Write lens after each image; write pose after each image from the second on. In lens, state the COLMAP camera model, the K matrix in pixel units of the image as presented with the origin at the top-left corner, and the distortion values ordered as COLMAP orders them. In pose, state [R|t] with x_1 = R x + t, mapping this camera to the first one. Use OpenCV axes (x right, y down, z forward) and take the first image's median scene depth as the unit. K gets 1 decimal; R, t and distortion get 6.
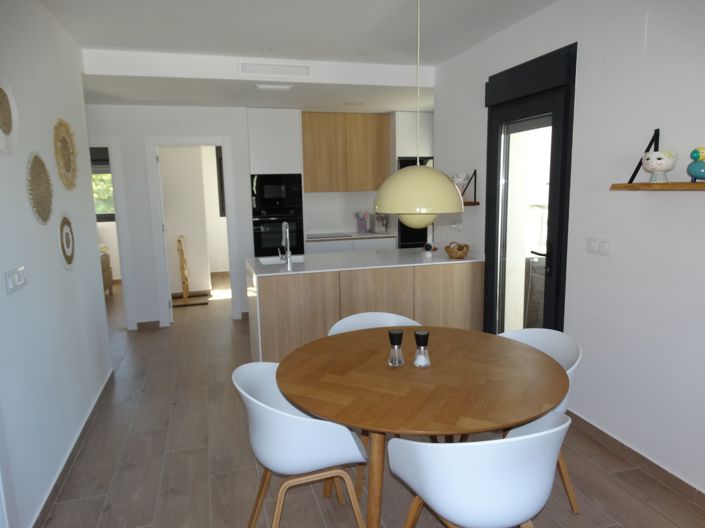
lens RADIAL K [[488.9, 0, 352.5], [0, 488.9, 264.0], [0, 0, 1]] dist [0.004290, 0.000493]
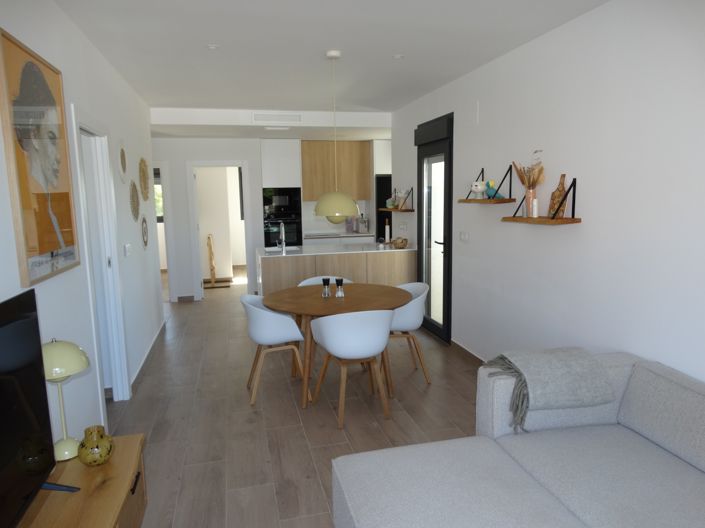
lens RADIAL K [[506.8, 0, 352.5], [0, 506.8, 264.0], [0, 0, 1]] dist [-0.006137, -0.000494]
pose [[0.998437, 0.010373, -0.054923, 0.129223], [-0.011298, 0.999799, -0.016561, 0.050095], [0.054740, 0.017156, 0.998353, -0.408176]]
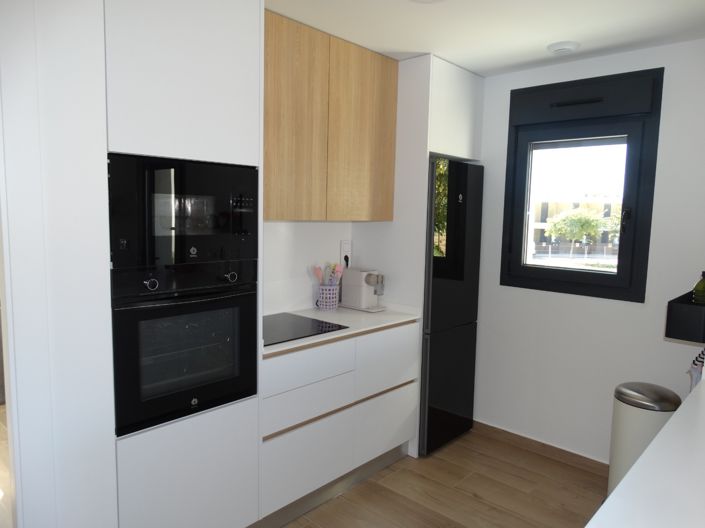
lens RADIAL K [[488.9, 0, 352.5], [0, 488.9, 264.0], [0, 0, 1]] dist [0.004290, 0.000493]
pose [[0.863650, -0.011767, 0.503954, -0.250990], [0.039162, 0.998272, -0.043805, -0.111137], [-0.502568, 0.057568, 0.862619, 0.761697]]
